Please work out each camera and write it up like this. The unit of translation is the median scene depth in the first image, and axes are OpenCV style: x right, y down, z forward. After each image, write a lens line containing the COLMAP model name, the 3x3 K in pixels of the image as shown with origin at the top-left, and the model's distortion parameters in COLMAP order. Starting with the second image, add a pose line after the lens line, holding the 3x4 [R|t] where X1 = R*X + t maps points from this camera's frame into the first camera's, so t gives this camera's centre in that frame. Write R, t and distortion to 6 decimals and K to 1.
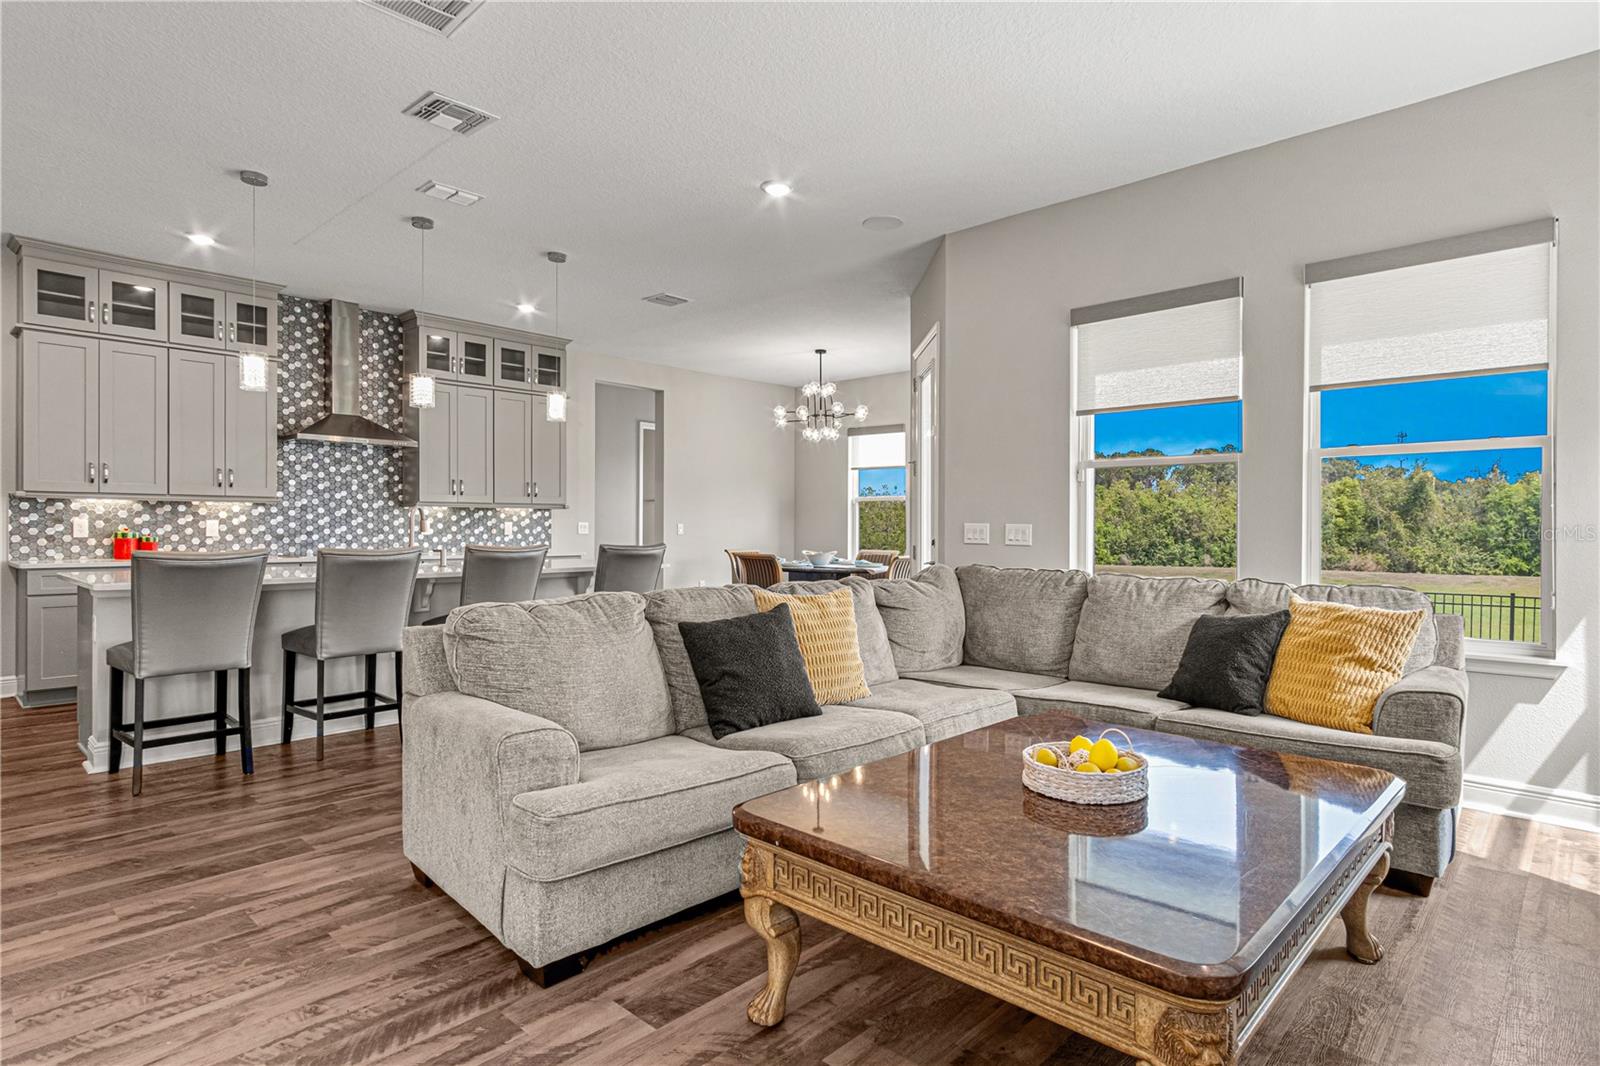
lens RADIAL K [[864.6, 0, 808.7], [0, 864.6, 534.8], [0, 0, 1]] dist [0.008178, 0.006310]
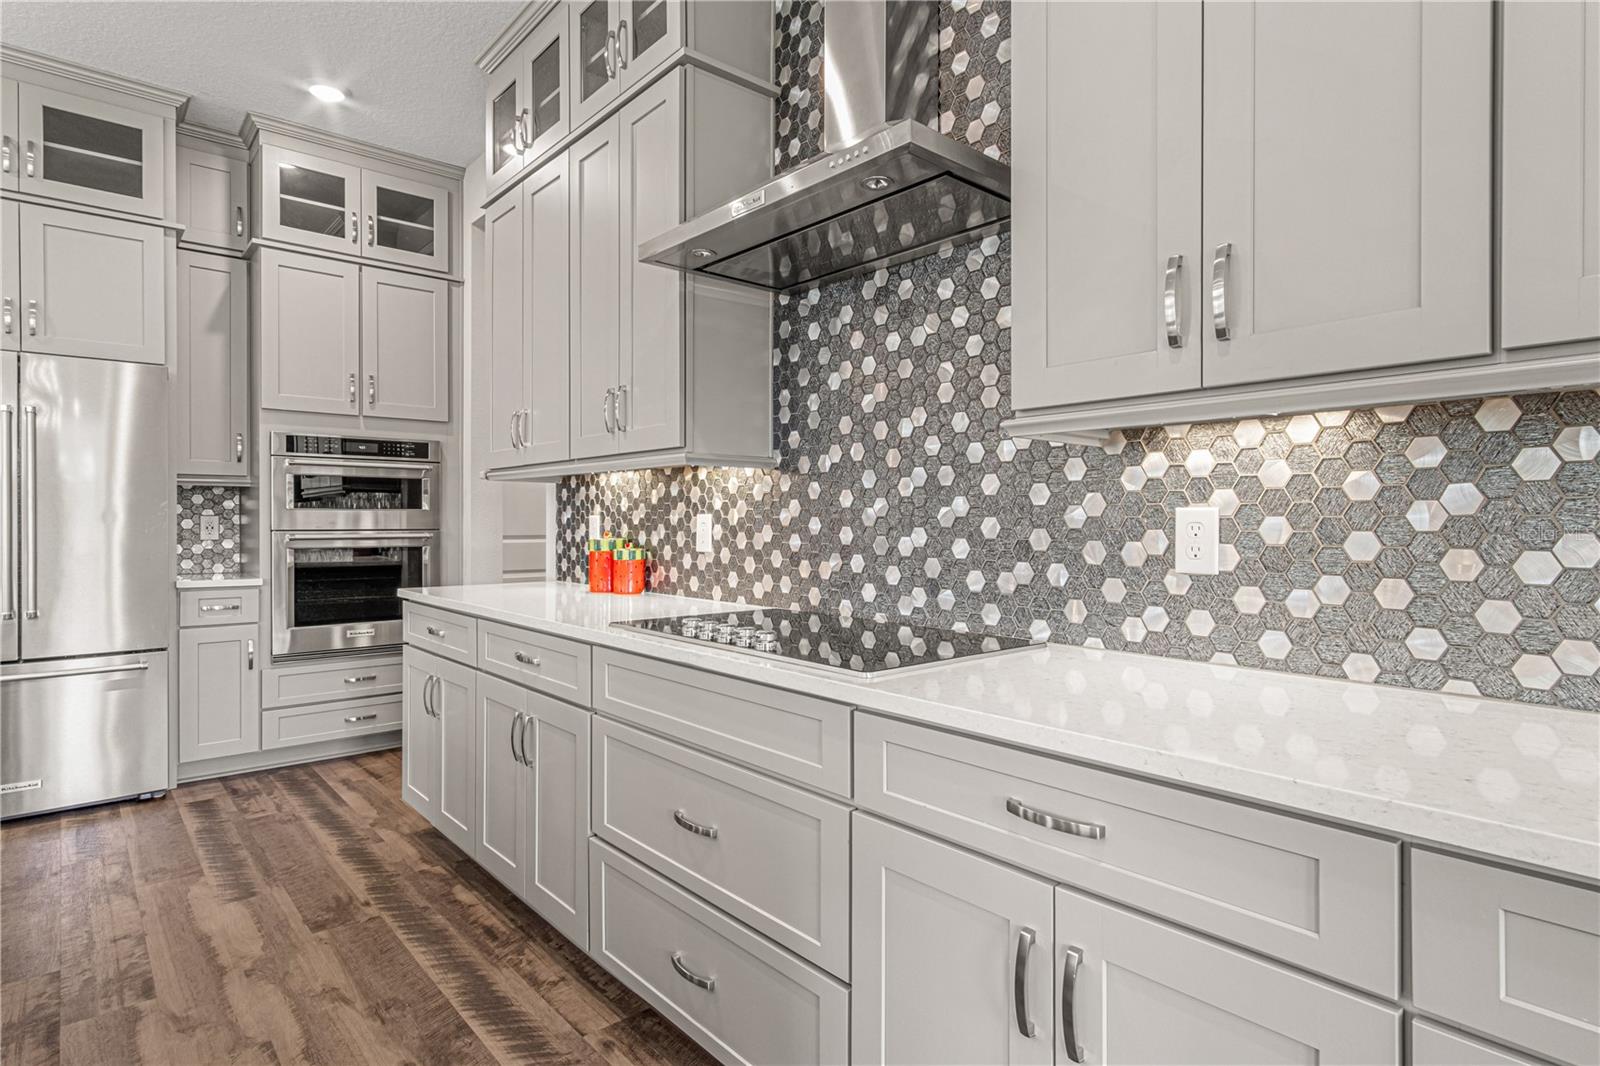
lens RADIAL K [[864.6, 0, 803.3], [0, 864.6, 524.1], [0, 0, 1]] dist [0.008178, 0.006310]
pose [[-0.123852, -0.001972, -0.992299, -0.242202], [-0.011699, 0.999931, -0.000527, -0.010967], [0.992232, 0.011544, -0.123867, 0.993406]]
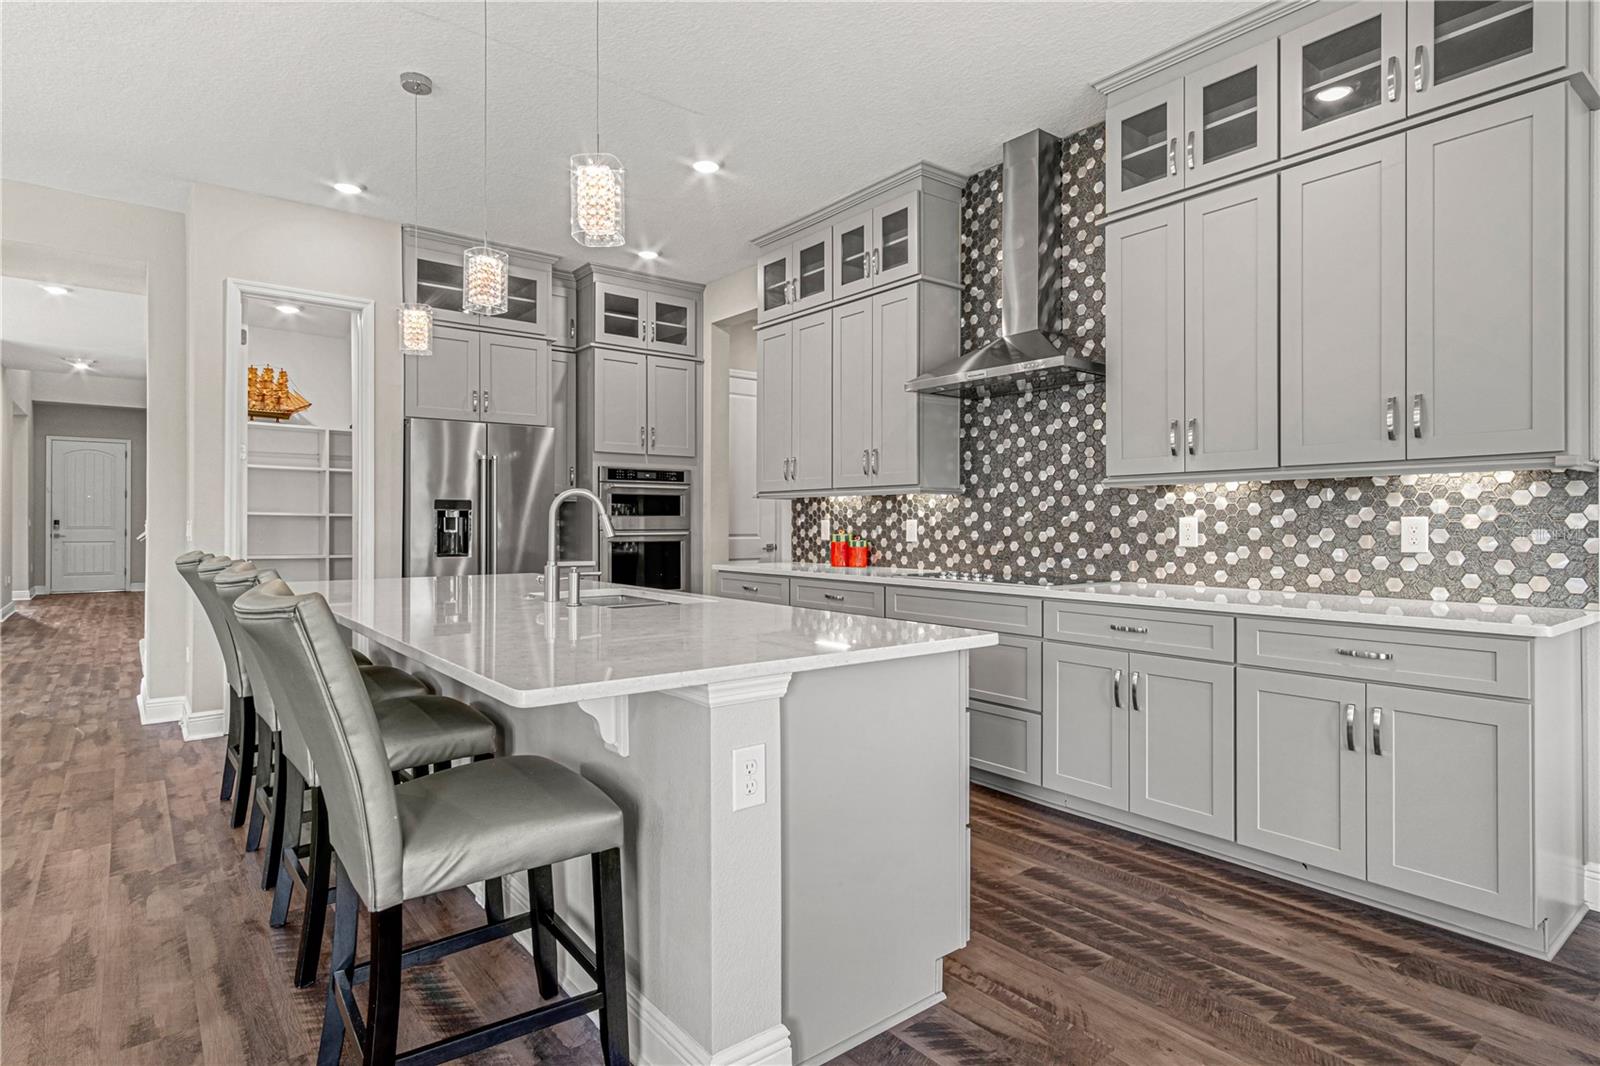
lens RADIAL K [[864.6, 0, 802.6], [0, 864.6, 521.4], [0, 0, 1]] dist [0.008178, 0.006310]
pose [[-0.167131, -0.009129, -0.985892, 0.052178], [-0.012242, 0.999899, -0.007183, -0.008033], [0.985859, 0.010868, -0.167226, 0.930446]]
